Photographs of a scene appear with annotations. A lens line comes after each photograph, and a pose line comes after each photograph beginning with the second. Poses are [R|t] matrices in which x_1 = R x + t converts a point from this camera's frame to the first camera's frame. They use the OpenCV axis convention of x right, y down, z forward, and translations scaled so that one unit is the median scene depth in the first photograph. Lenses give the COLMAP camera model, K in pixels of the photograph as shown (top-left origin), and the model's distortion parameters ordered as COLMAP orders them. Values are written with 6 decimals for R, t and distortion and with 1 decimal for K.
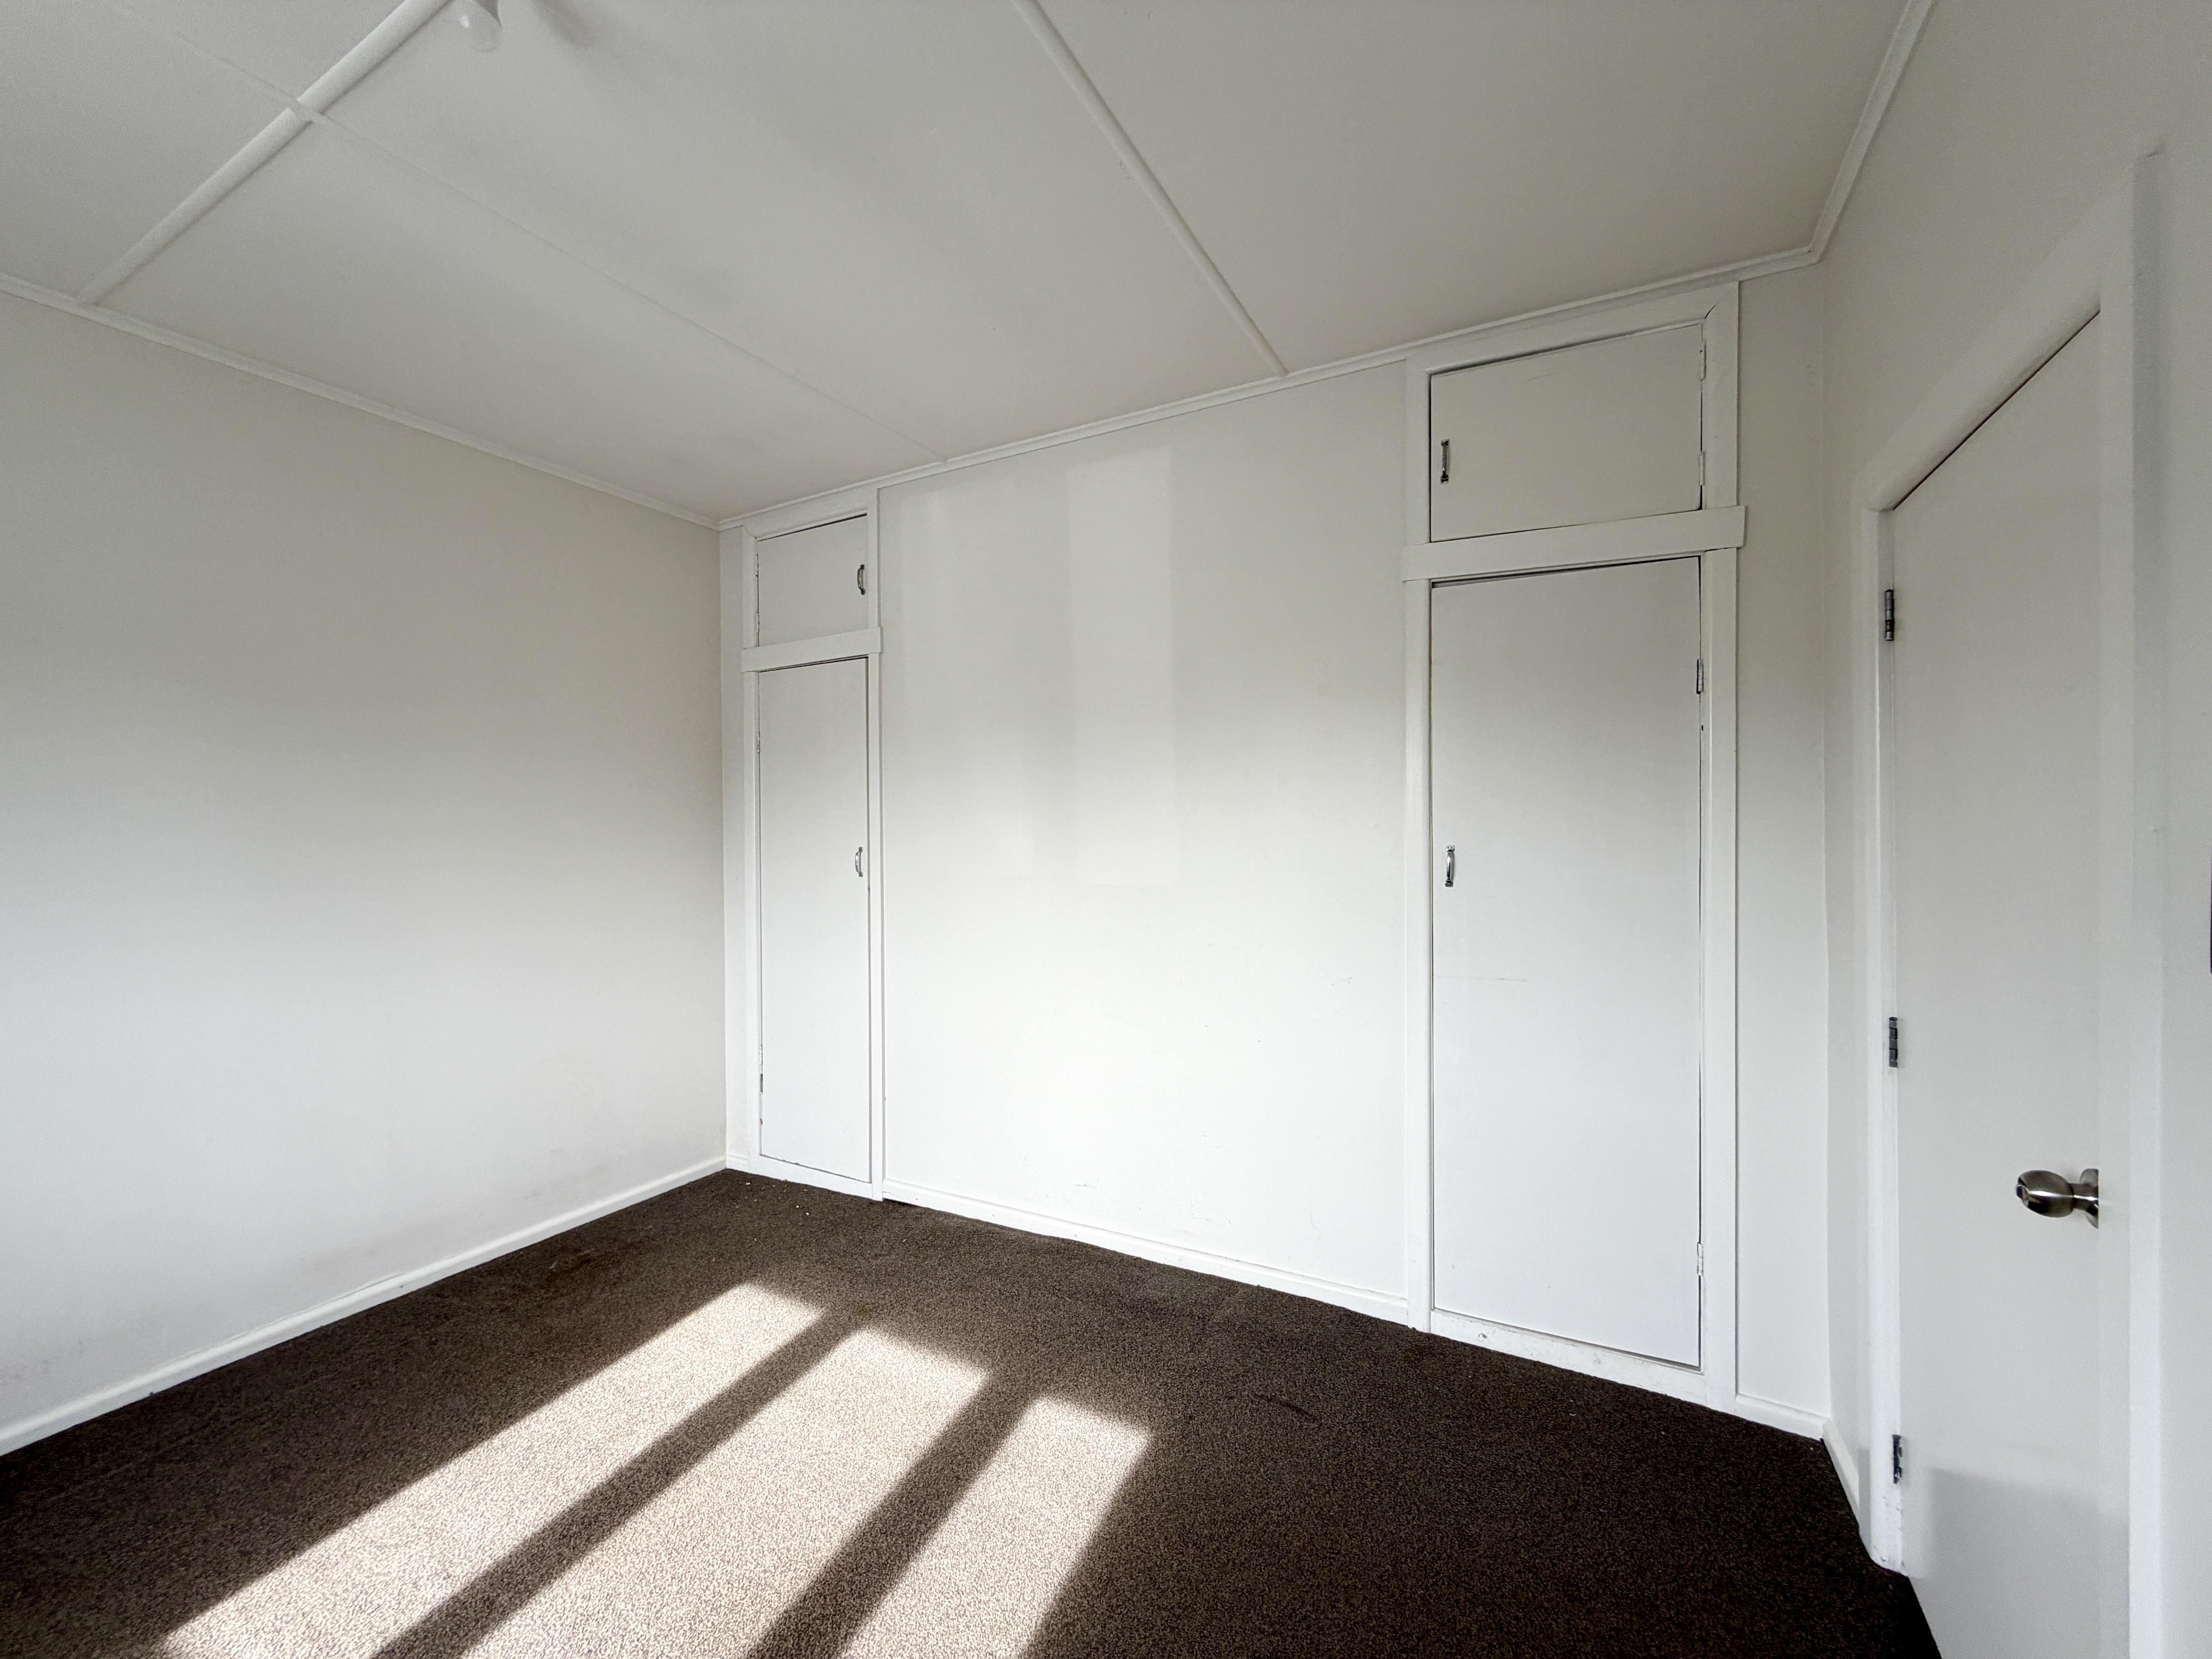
lens RADIAL K [[883.5, 0, 1105.7], [0, 883.5, 827.0], [0, 0, 1]] dist [-0.000790, -0.000094]
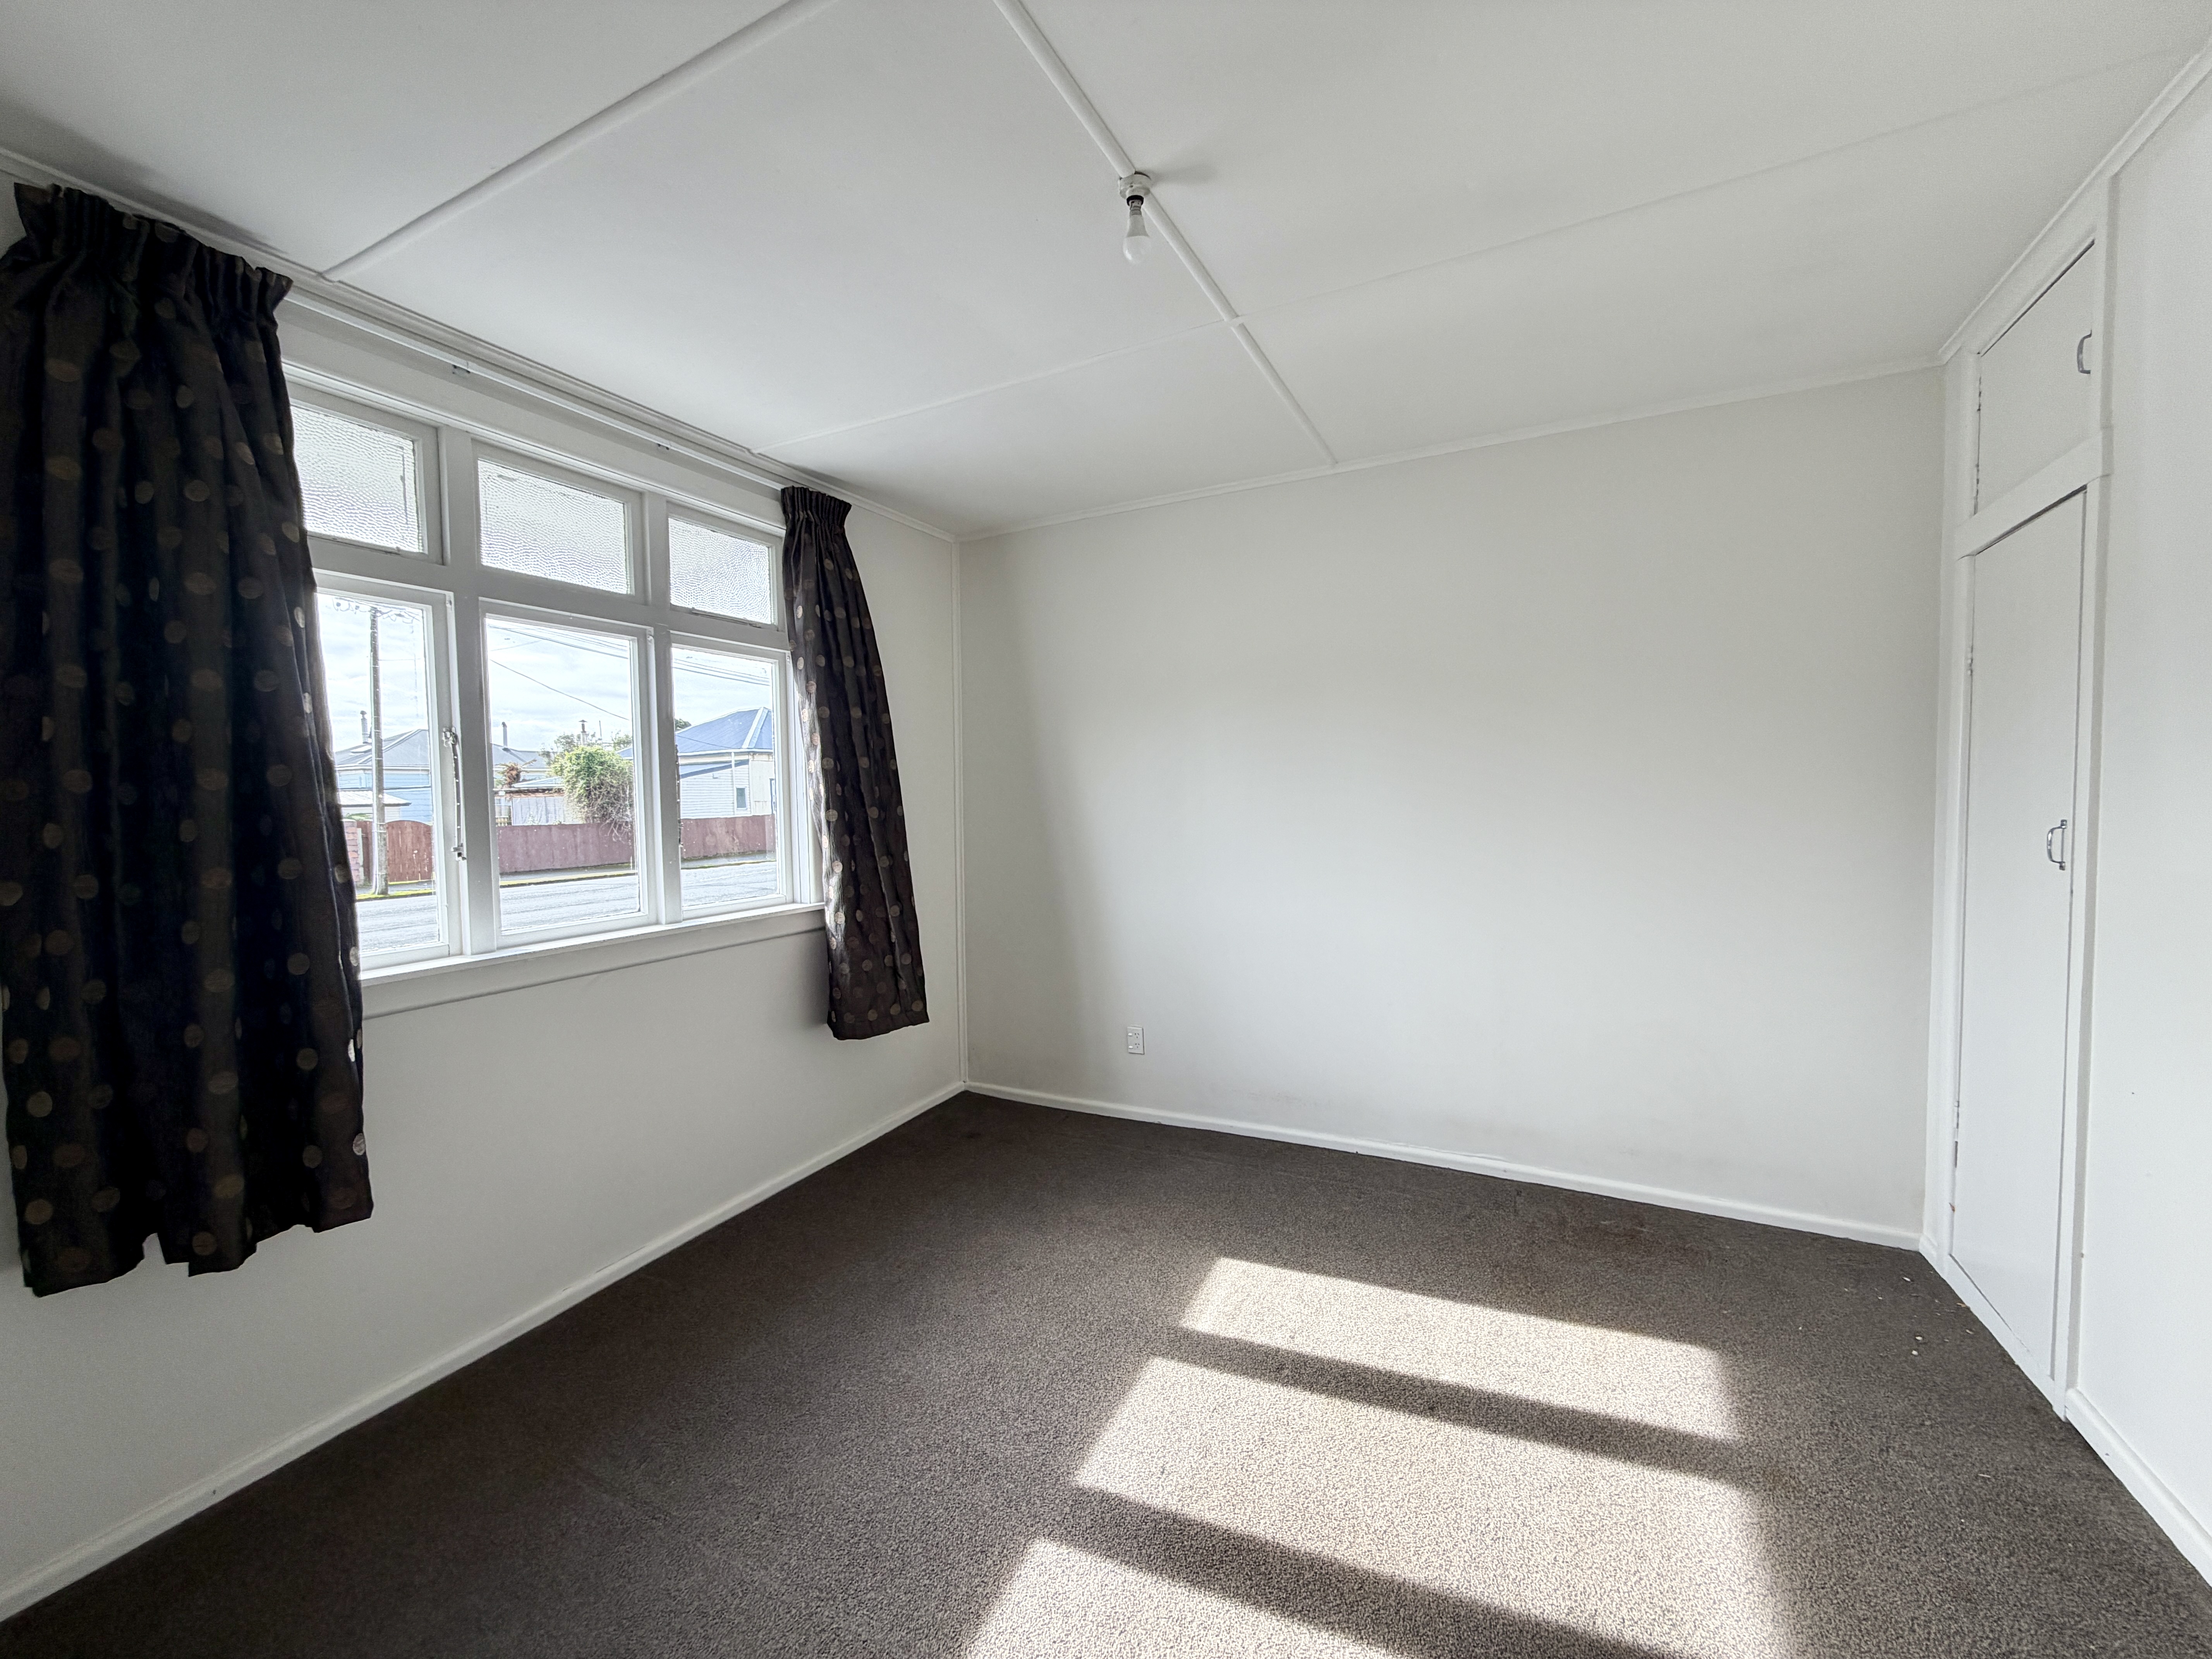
lens RADIAL K [[883.5, 0, 1108.1], [0, 883.5, 831.7], [0, 0, 1]] dist [-0.000790, -0.000094]
pose [[0.019095, 0.045444, -0.998784, 0.385615], [0.011380, 0.998892, 0.045667, -0.003951], [0.999753, -0.012238, 0.018557, 0.452699]]
